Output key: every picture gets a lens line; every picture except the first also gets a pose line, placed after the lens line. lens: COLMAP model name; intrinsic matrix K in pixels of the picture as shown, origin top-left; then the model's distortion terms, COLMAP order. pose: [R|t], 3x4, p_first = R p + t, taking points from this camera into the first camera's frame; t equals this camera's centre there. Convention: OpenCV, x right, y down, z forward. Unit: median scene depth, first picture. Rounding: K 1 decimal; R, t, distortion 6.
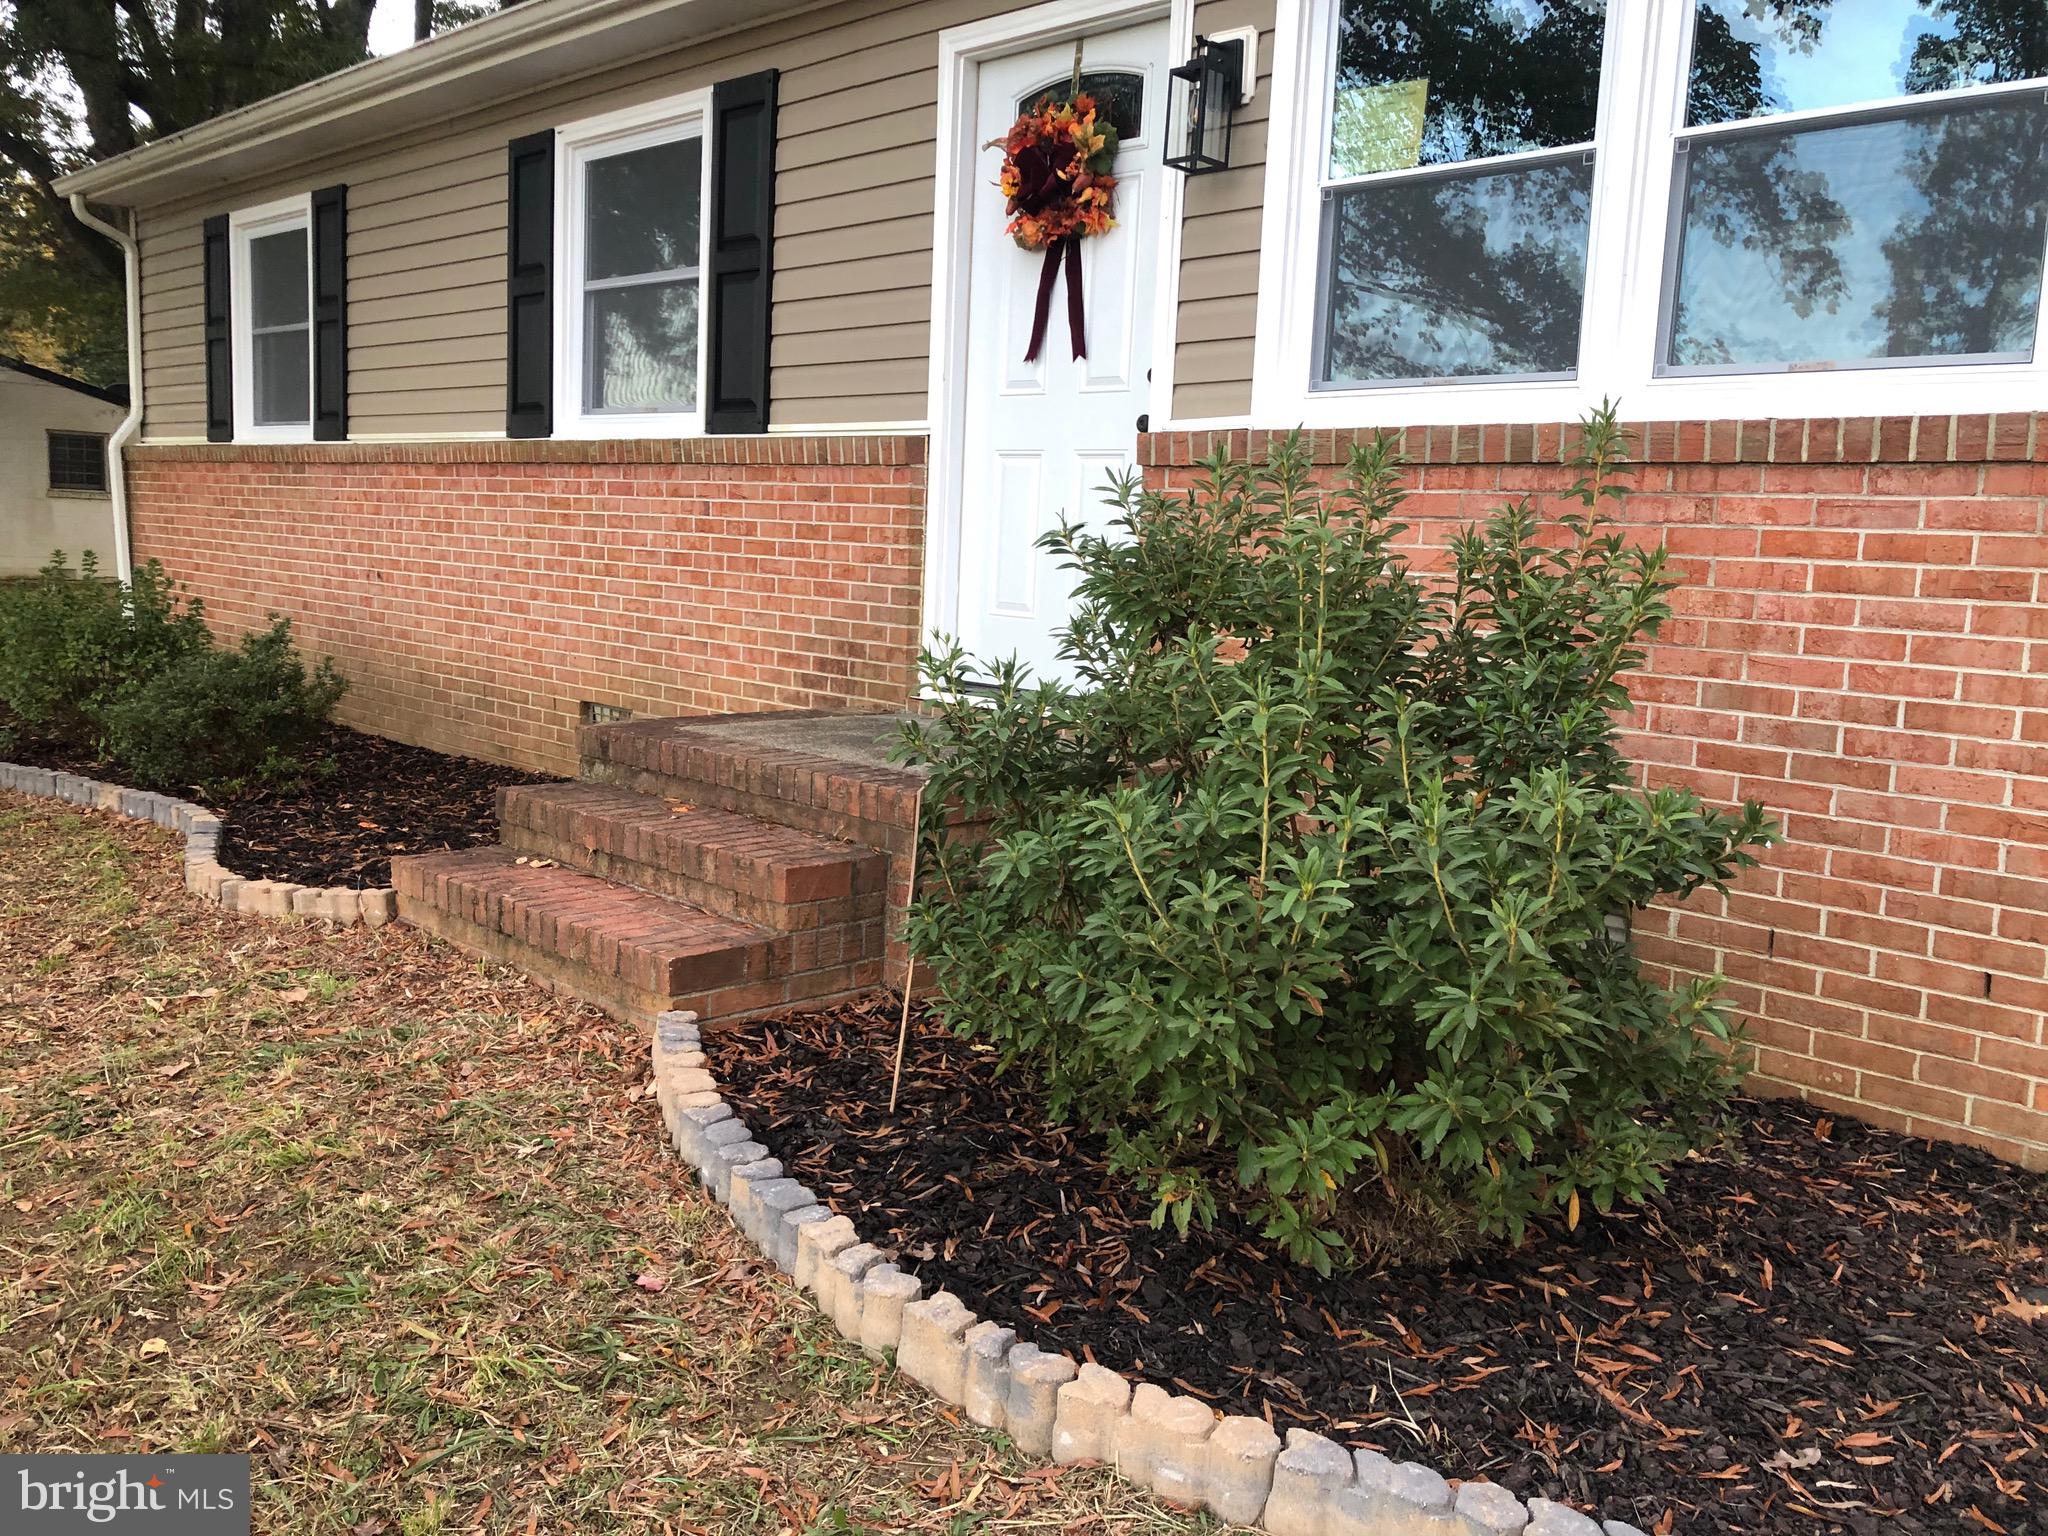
lens RADIAL K [[1639.6, 0, 1041.5], [0, 1639.6, 749.7], [0, 0, 1]] dist [0.076516, -0.083144]
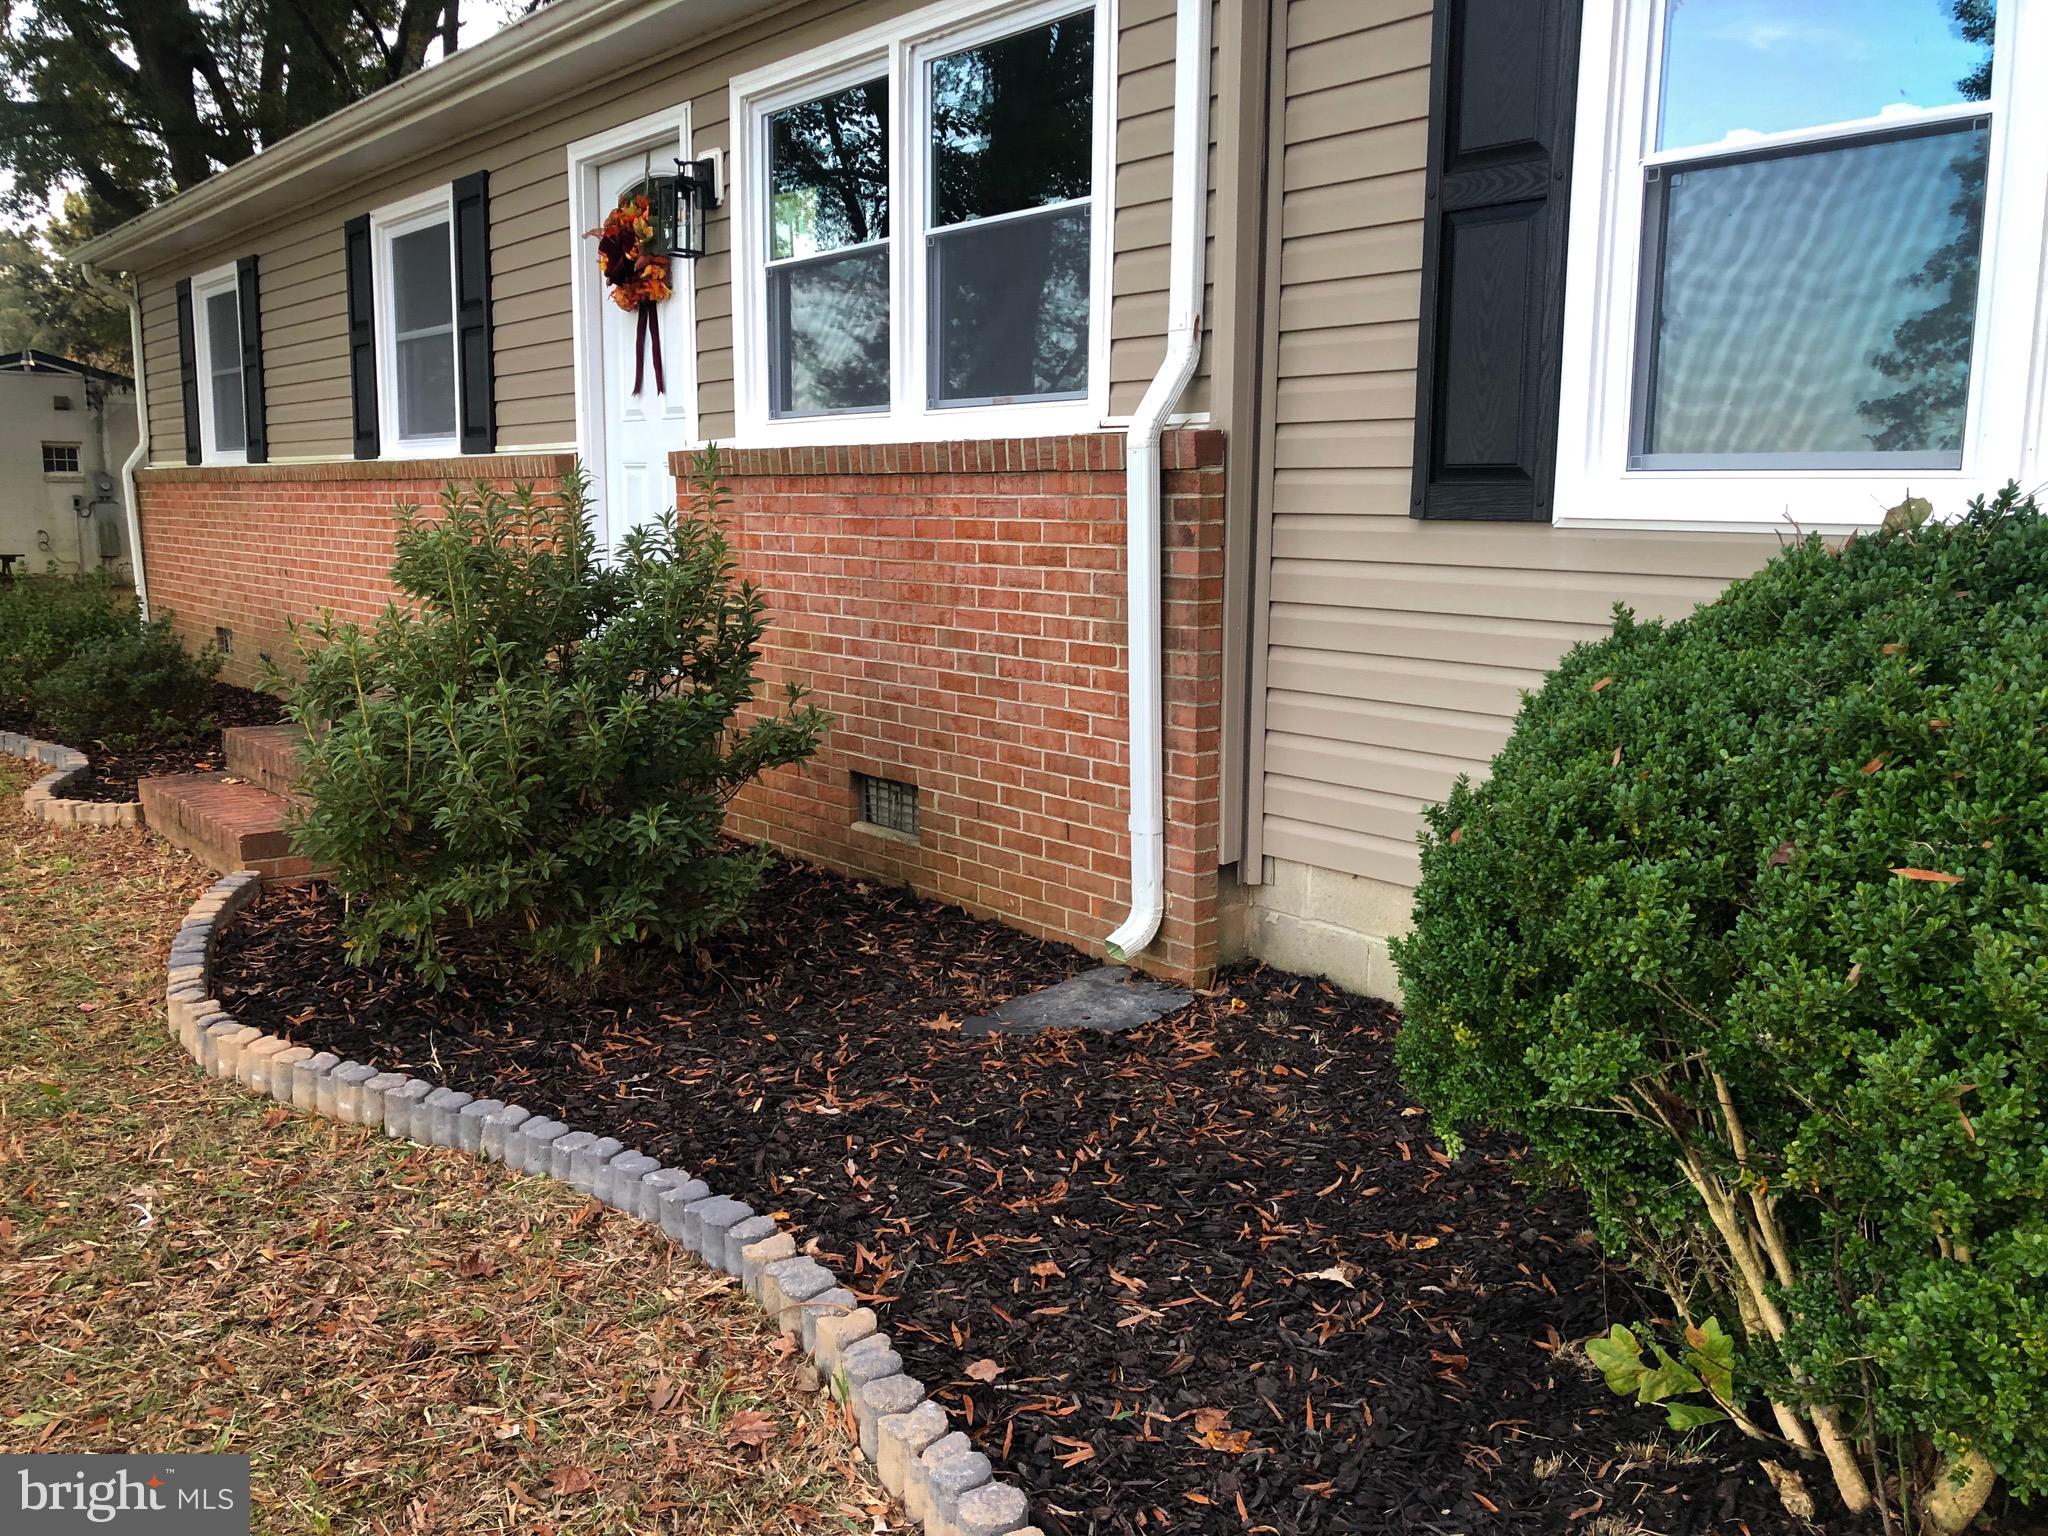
lens RADIAL K [[1639.6, 0, 1017.9], [0, 1639.6, 740.8], [0, 0, 1]] dist [0.076516, -0.083144]
pose [[0.993943, -0.018953, -0.108250, 0.421314], [0.020156, 0.999747, 0.010031, 0.028956], [0.108033, -0.012153, 0.994073, -0.261975]]
